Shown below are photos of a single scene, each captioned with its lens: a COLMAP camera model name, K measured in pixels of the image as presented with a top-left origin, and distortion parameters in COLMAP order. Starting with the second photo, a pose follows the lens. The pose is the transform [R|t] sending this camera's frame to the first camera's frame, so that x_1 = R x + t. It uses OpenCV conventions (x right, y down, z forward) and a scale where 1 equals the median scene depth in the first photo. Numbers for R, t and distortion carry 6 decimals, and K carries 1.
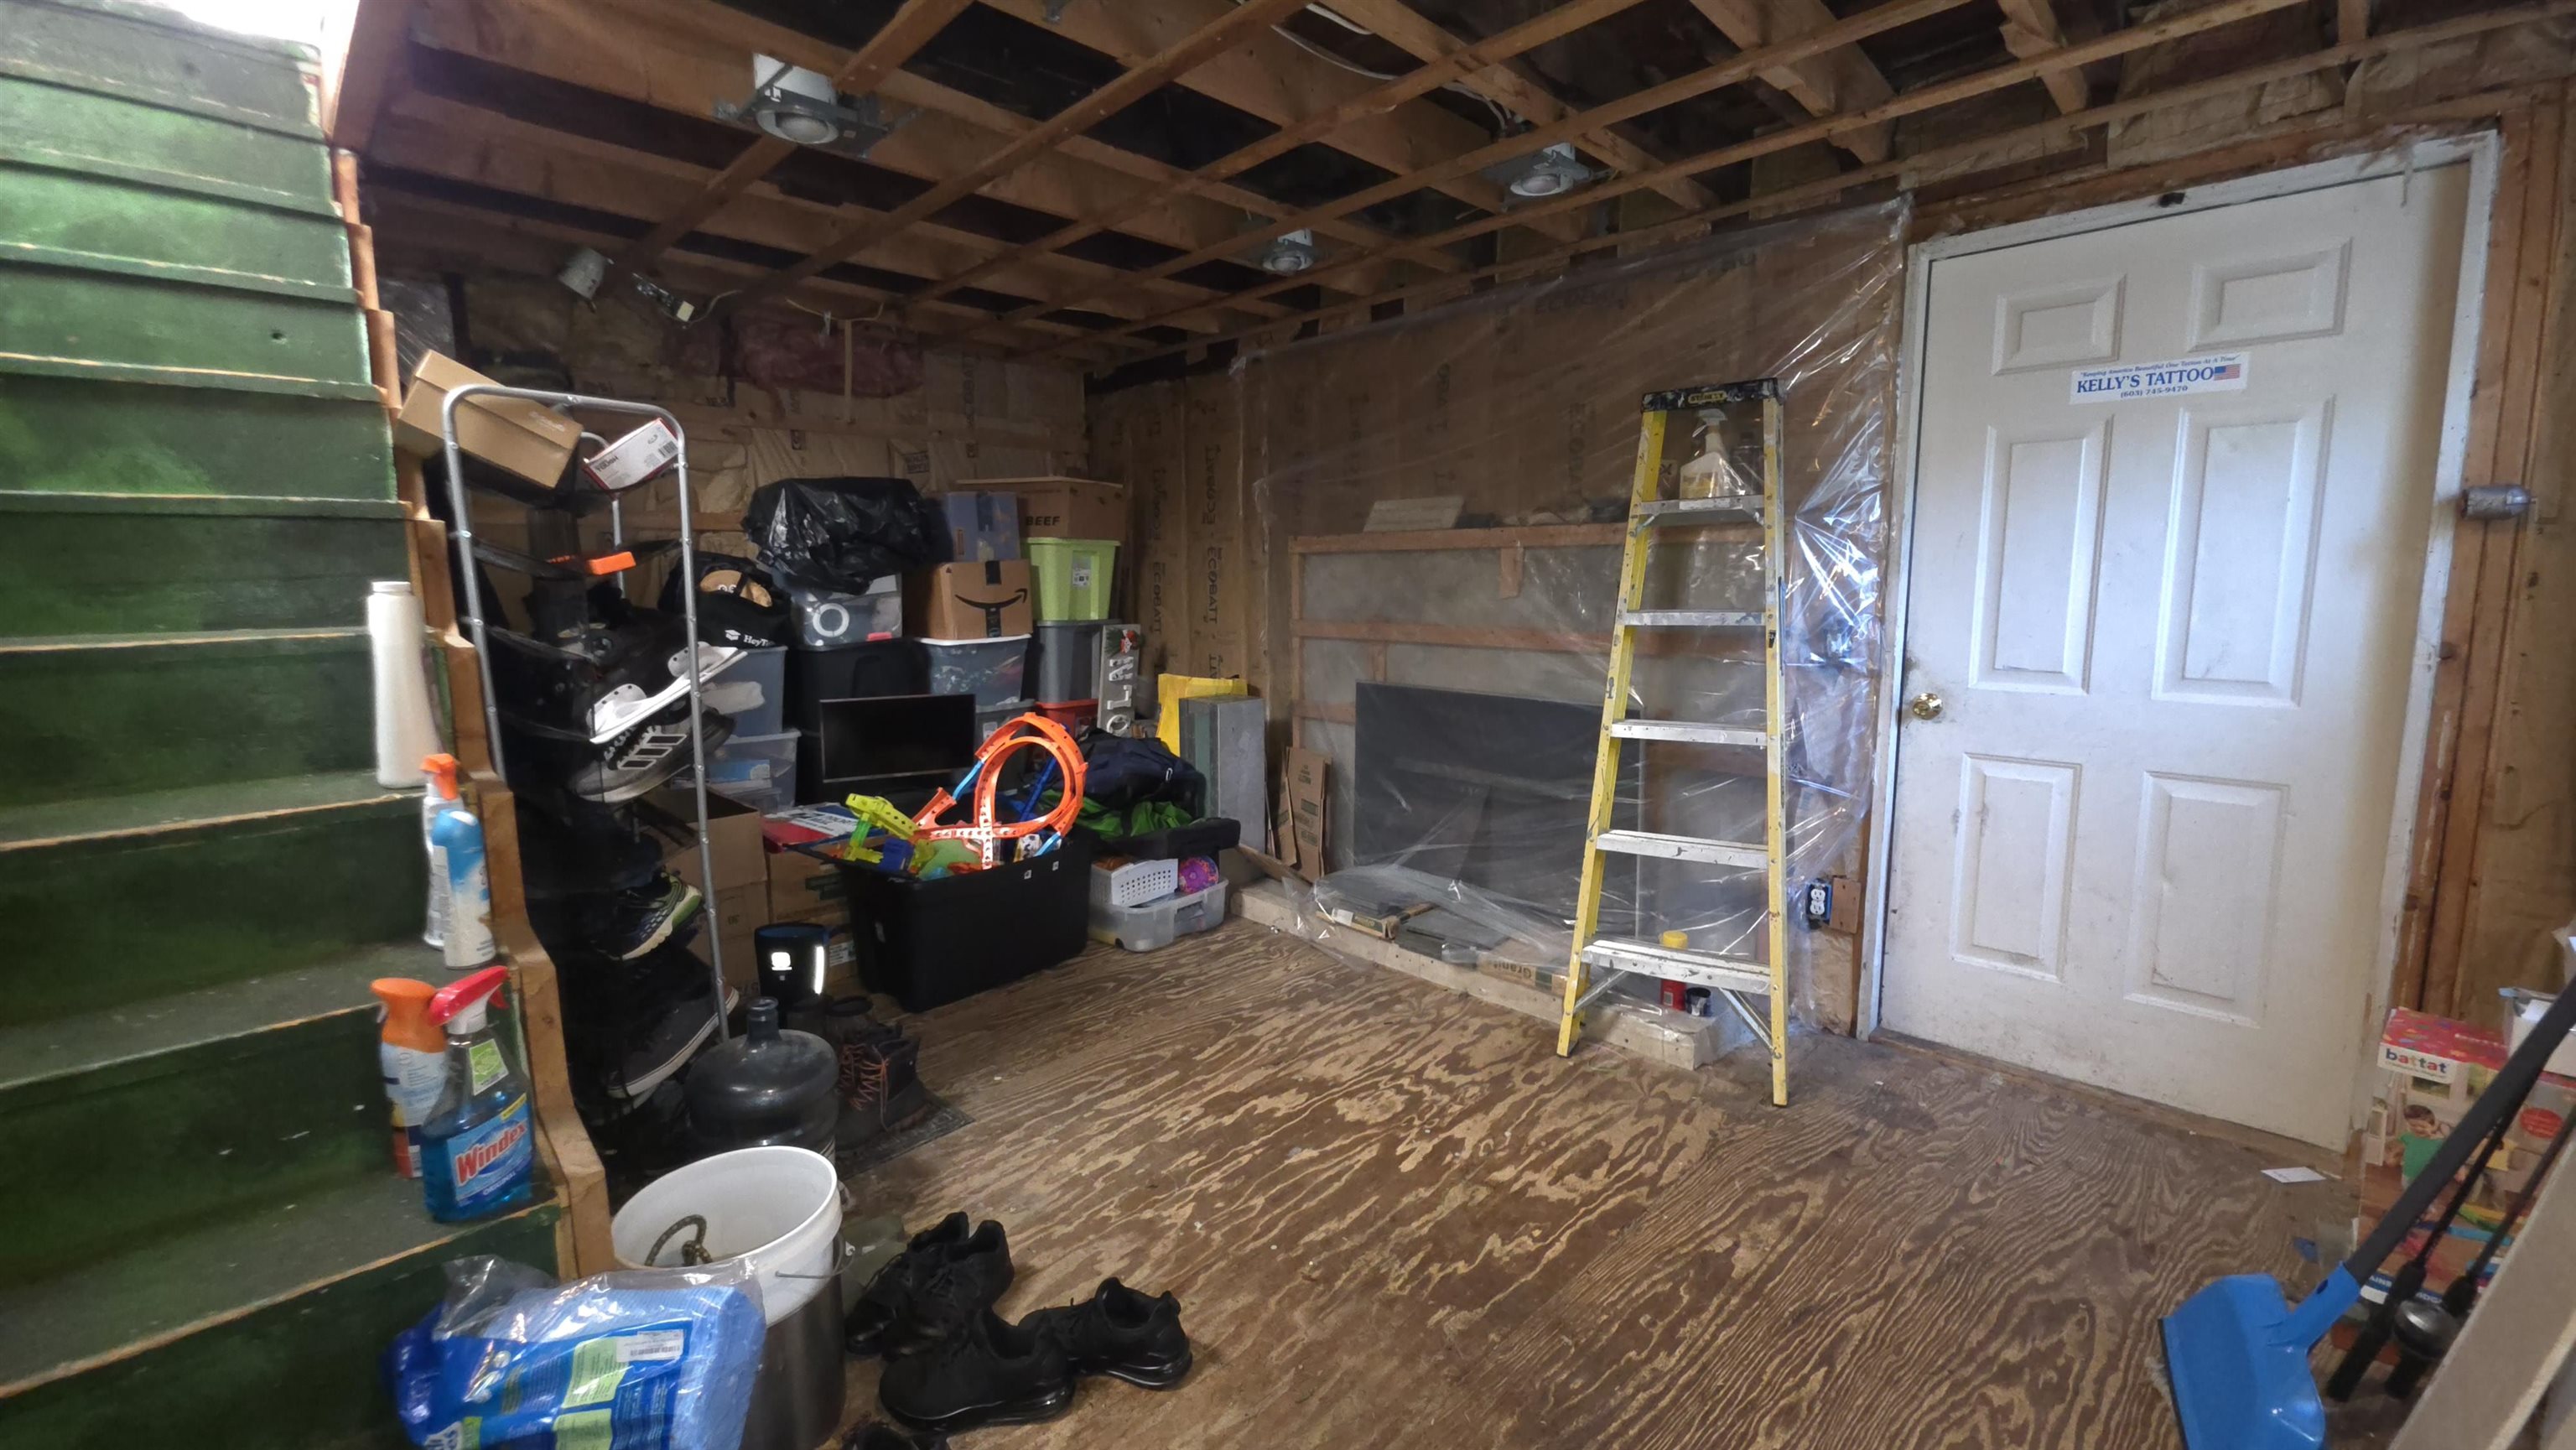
lens RADIAL K [[1015.5, 0, 1285.7], [0, 1015.5, 719.1], [0, 0, 1]] dist [-0.002005, -0.005139]
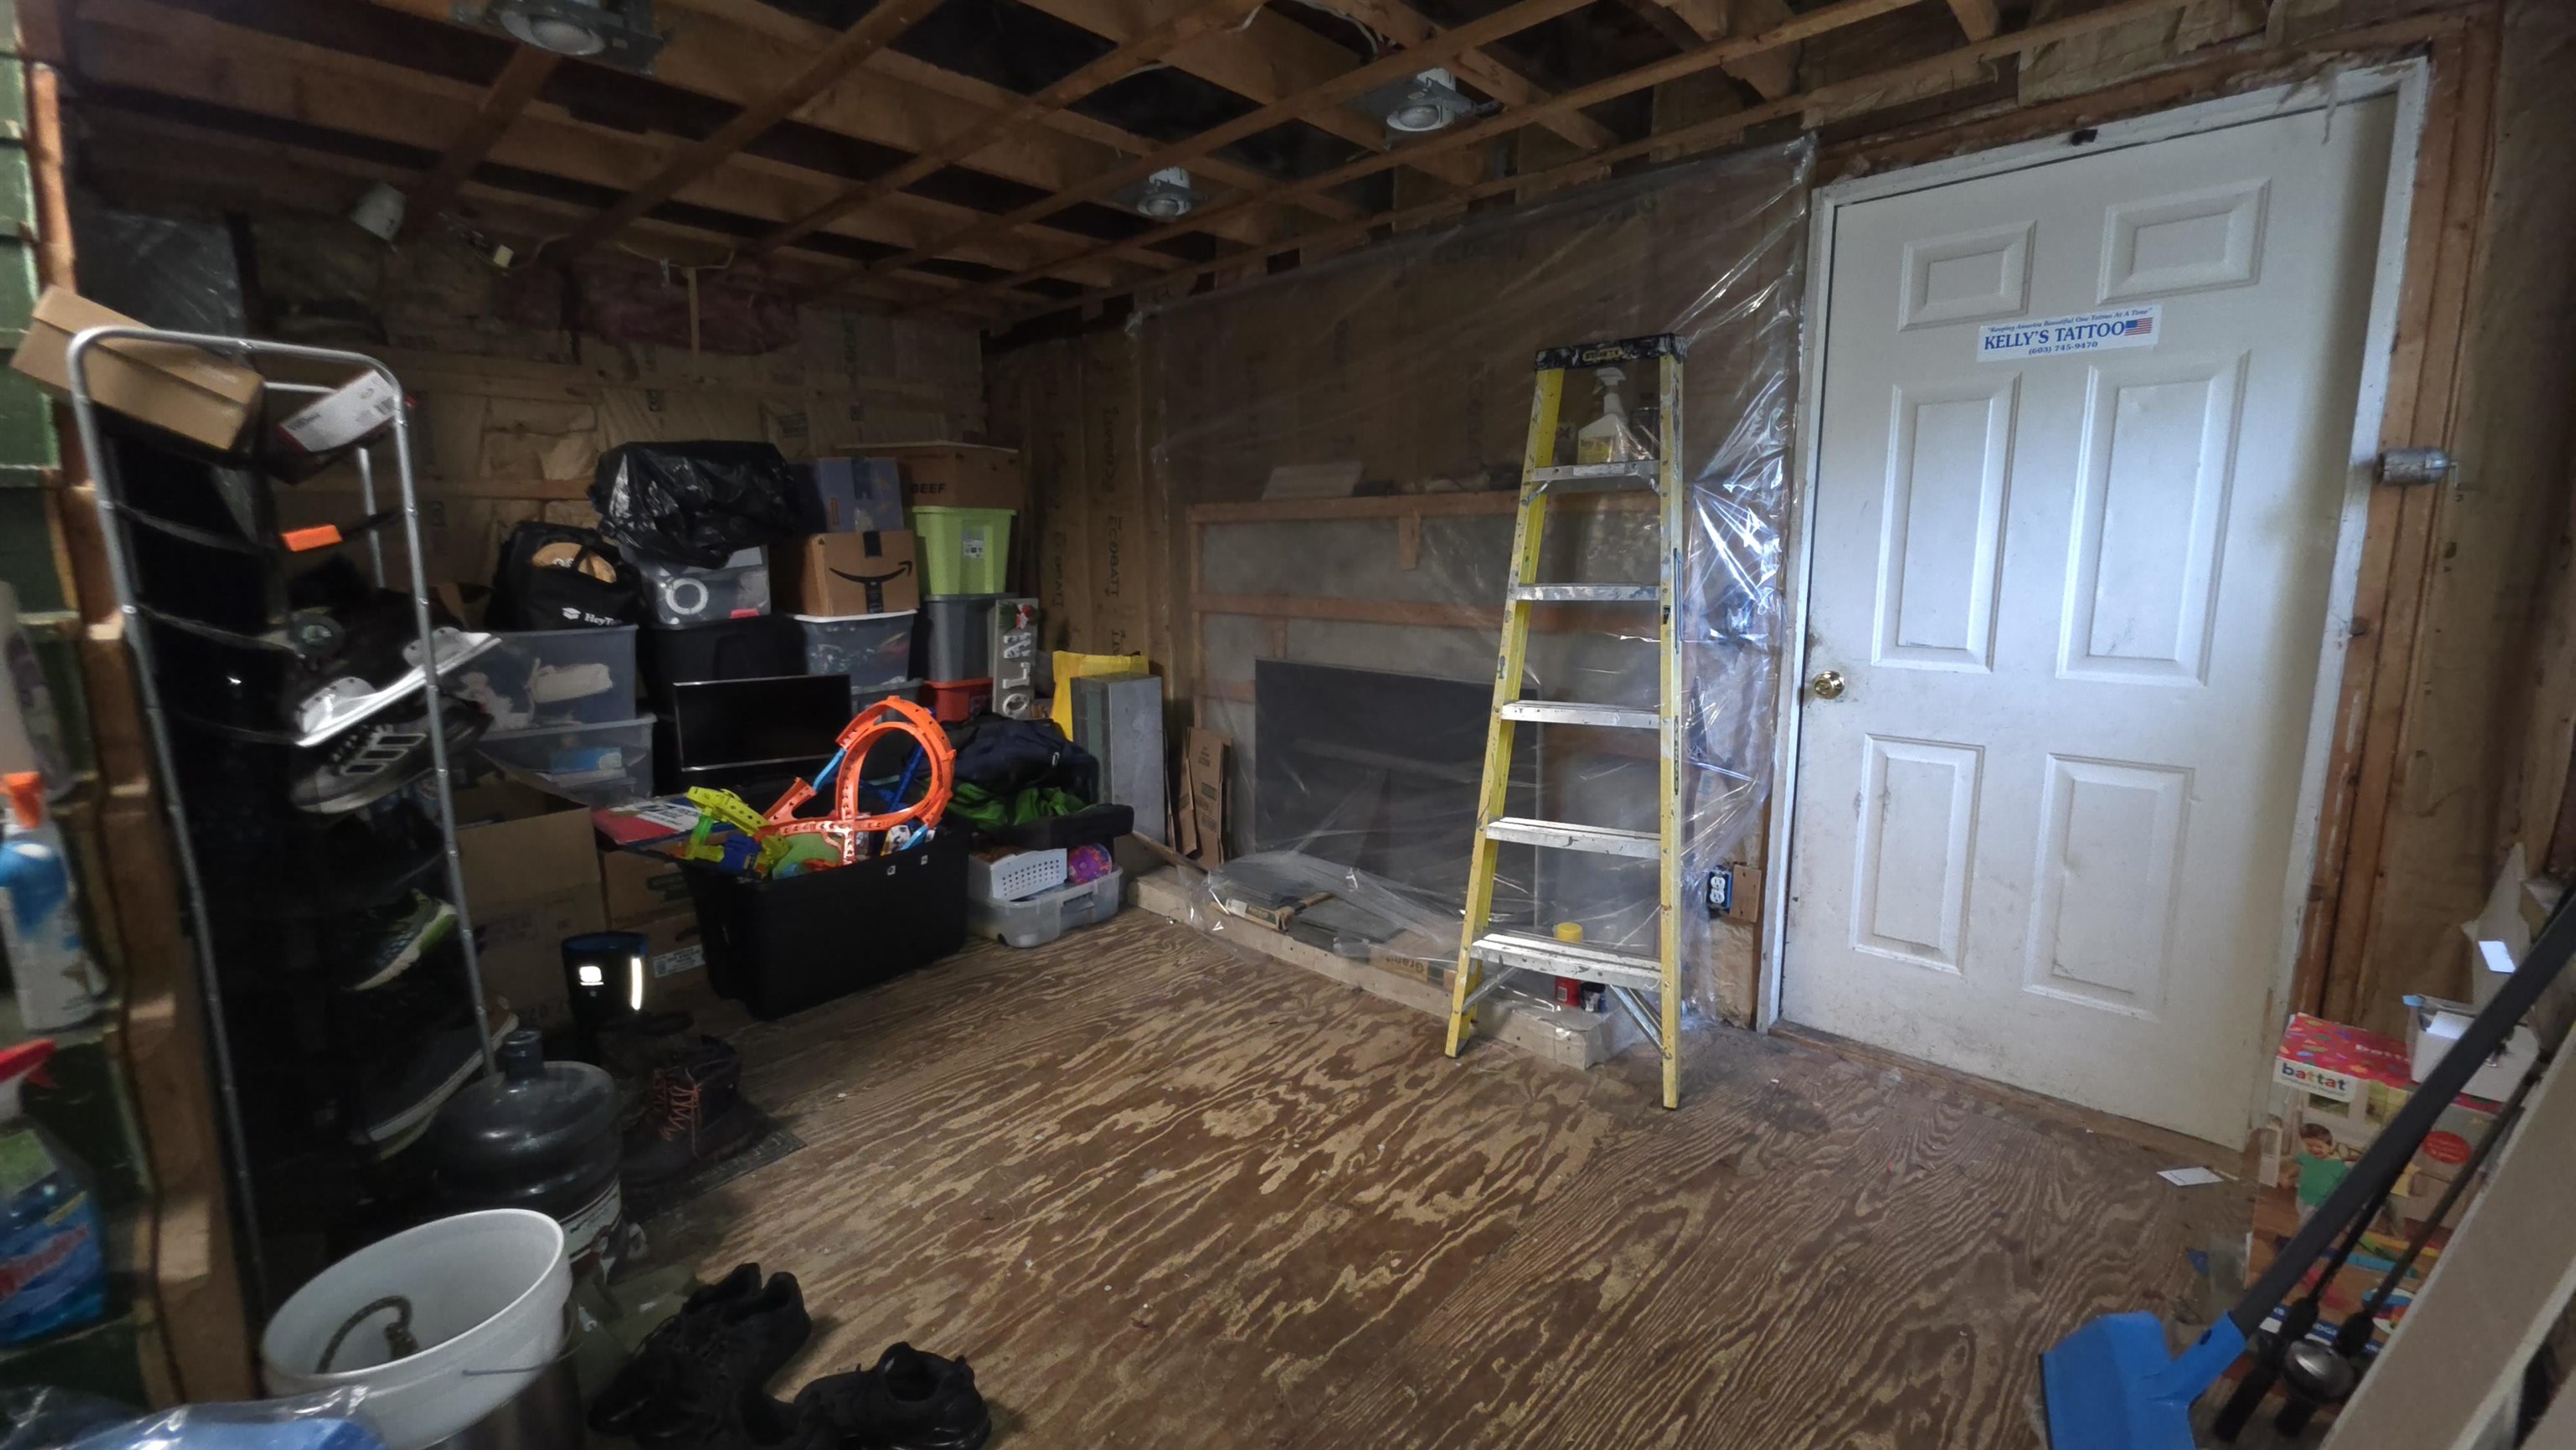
lens RADIAL K [[1015.5, 0, 1283.7], [0, 1015.5, 722.0], [0, 0, 1]] dist [-0.002005, -0.005139]
pose [[0.999168, -0.009043, 0.039780, 0.095431], [0.007735, 0.999428, 0.032910, -0.014789], [-0.040055, -0.032575, 0.998666, 0.081149]]
